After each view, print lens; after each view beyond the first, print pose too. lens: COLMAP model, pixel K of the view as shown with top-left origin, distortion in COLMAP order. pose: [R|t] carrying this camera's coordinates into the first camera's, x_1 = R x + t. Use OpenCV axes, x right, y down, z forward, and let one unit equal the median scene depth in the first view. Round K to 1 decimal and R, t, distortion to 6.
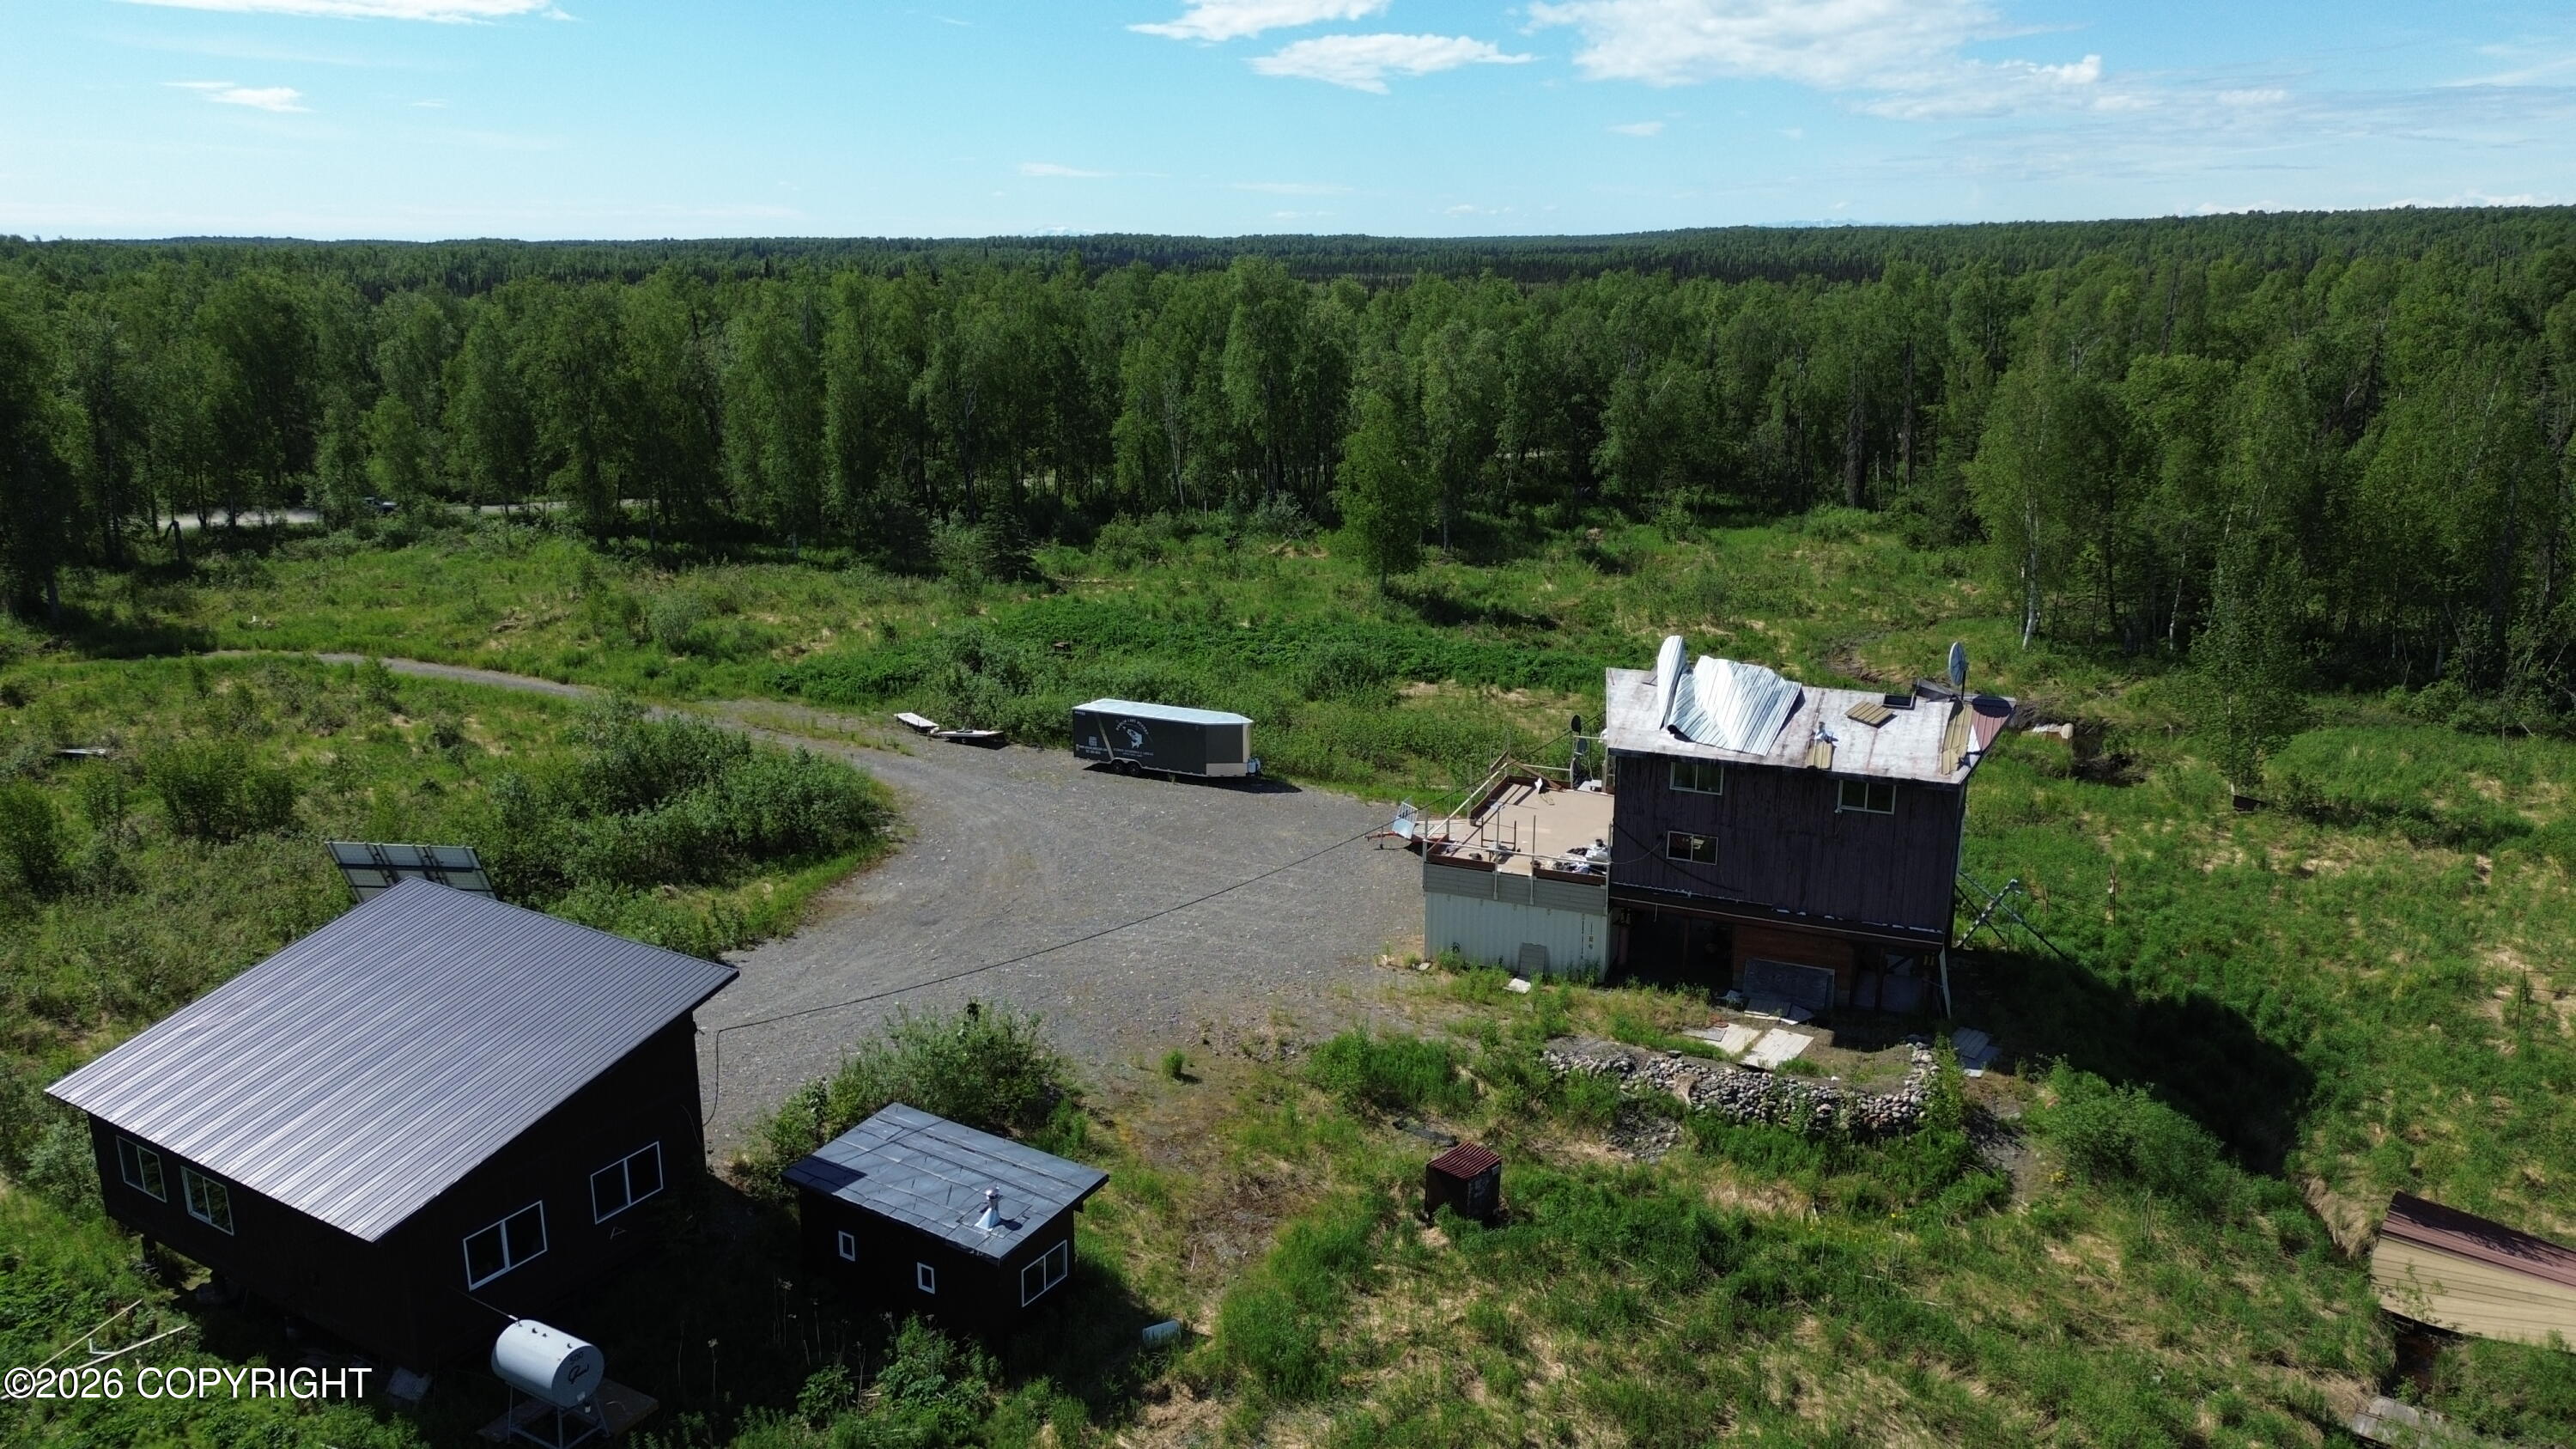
lens RADIAL K [[1812.5, 0, 1296.9], [0, 1812.5, 725.4], [0, 0, 1]] dist [0.048197, -0.032322]
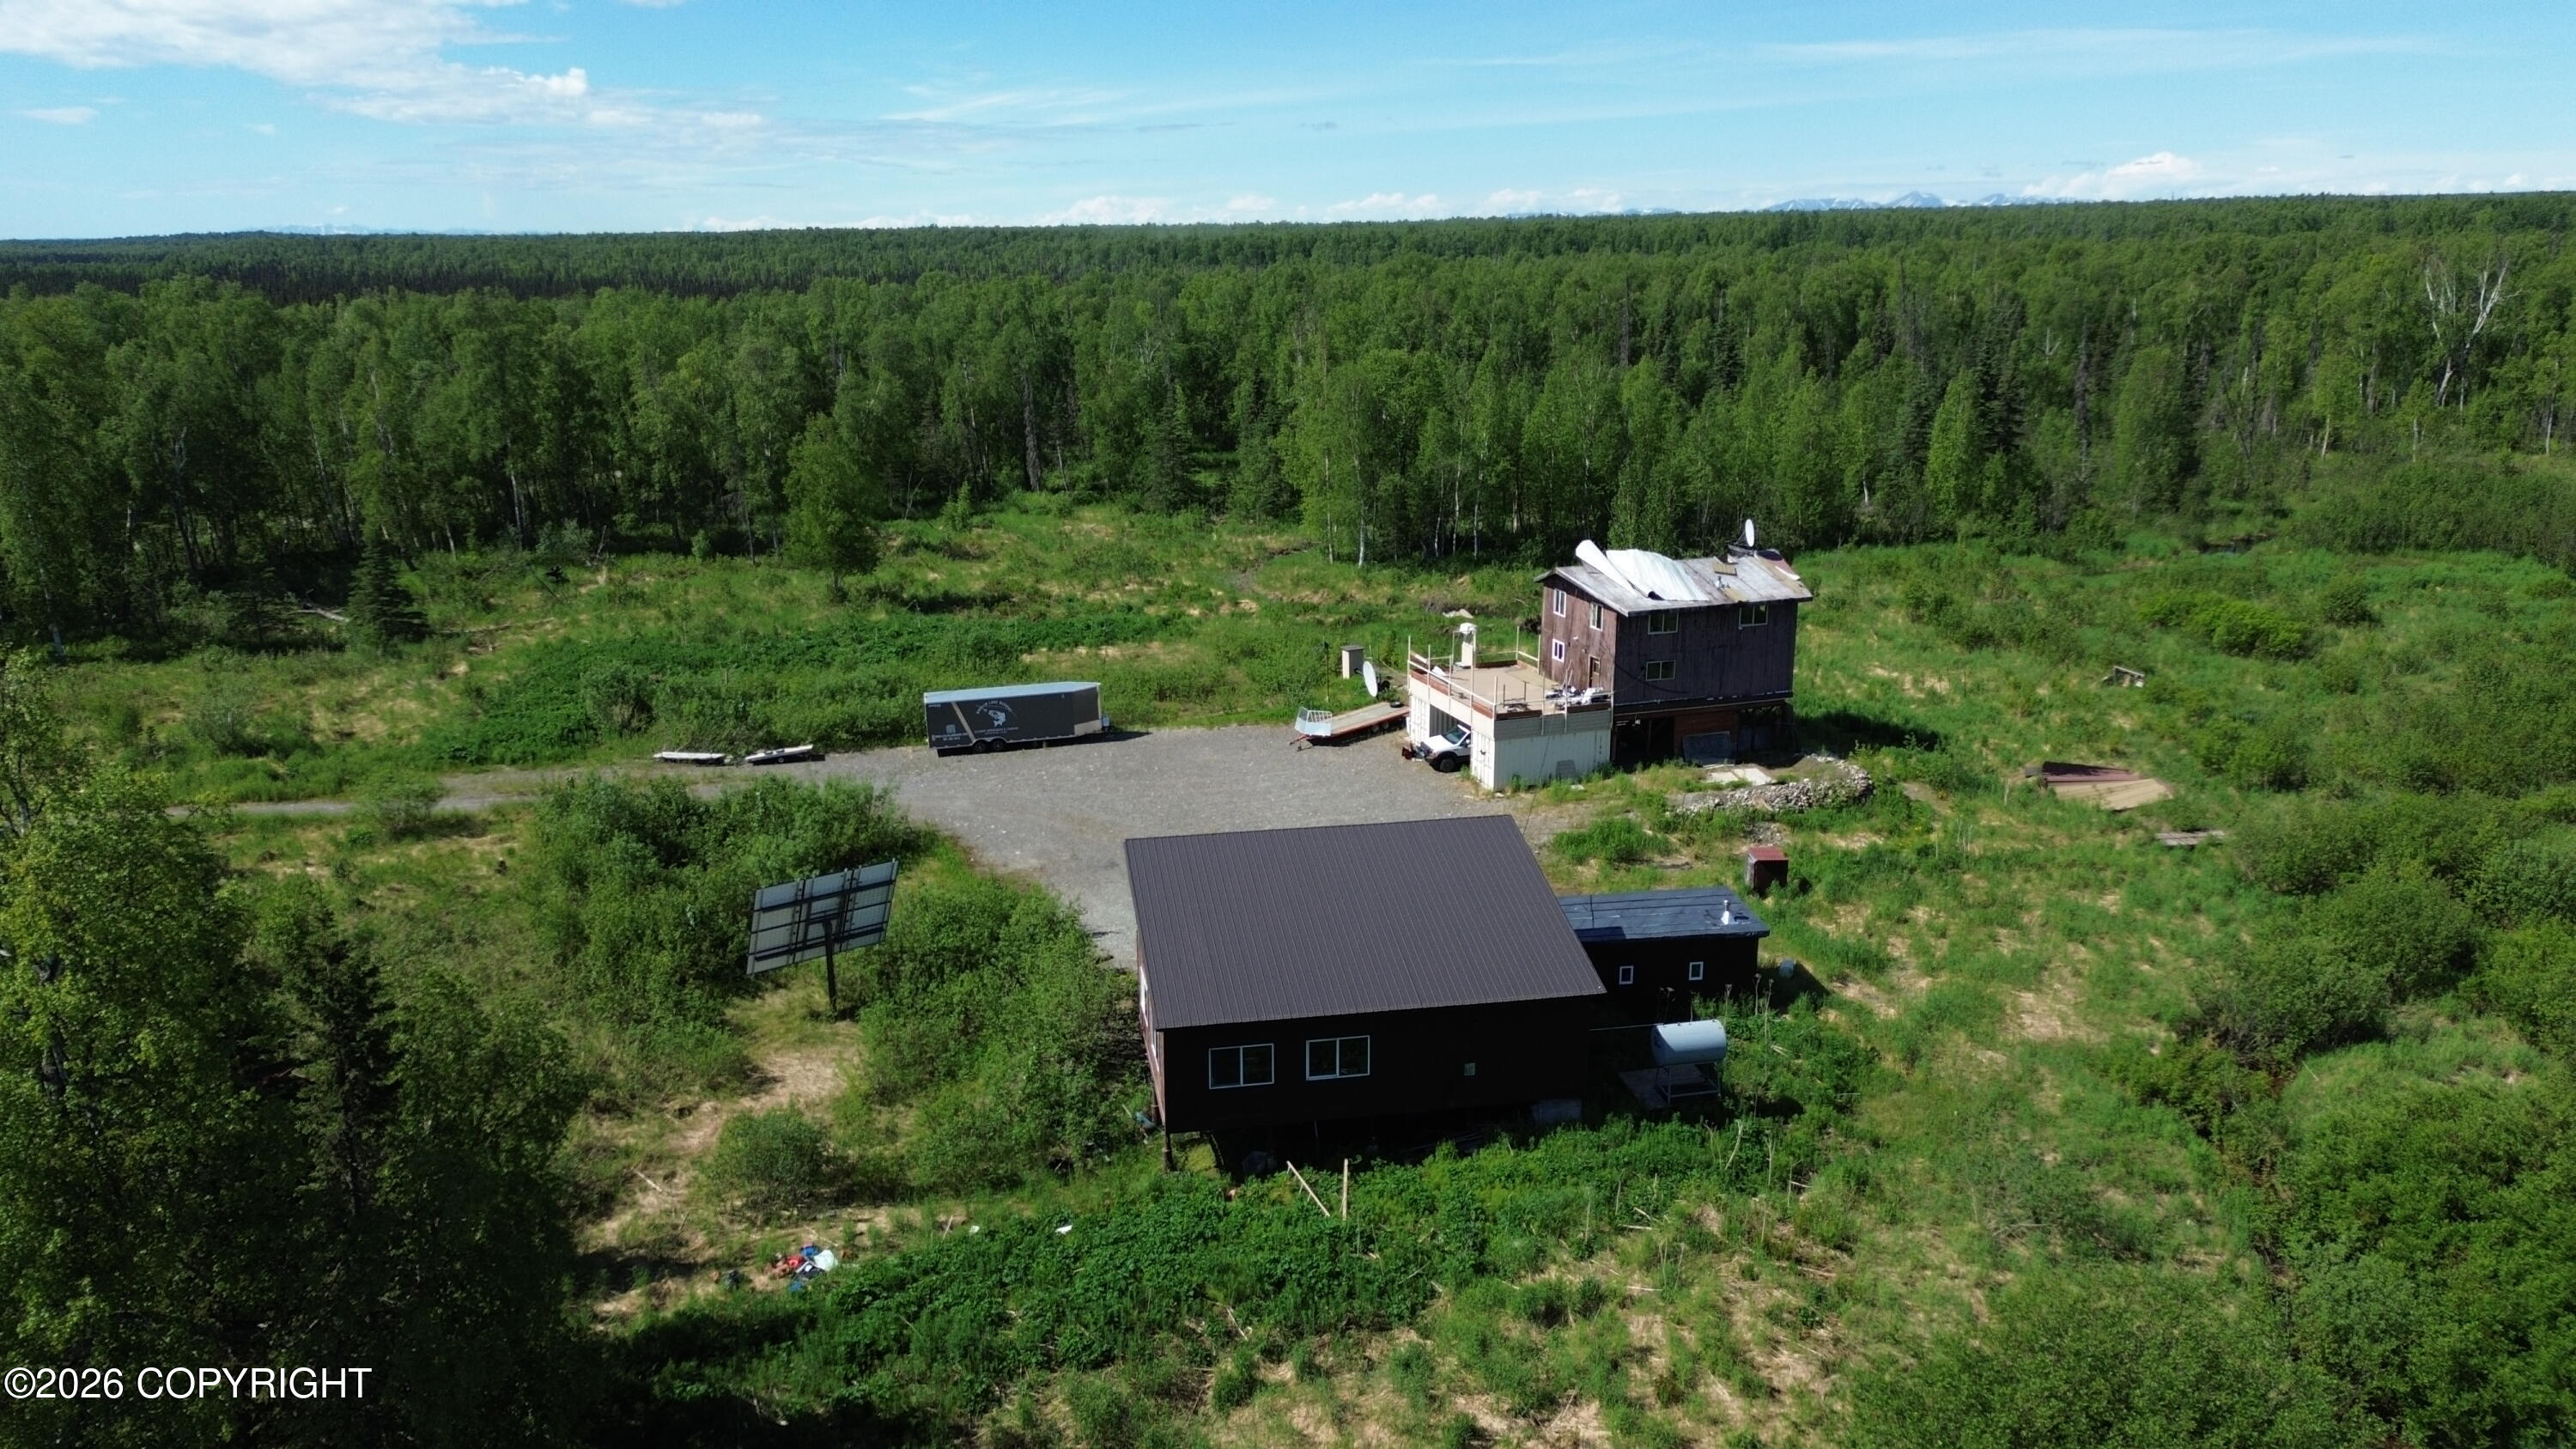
lens RADIAL K [[1812.5, 0, 1298.6], [0, 1812.5, 737.7], [0, 0, 1]] dist [0.048197, -0.032322]
pose [[0.733382, -0.177798, 0.656154, -0.372878], [0.177023, 0.981842, 0.068192, -0.012946], [-0.656364, 0.066144, 0.751540, 0.019098]]
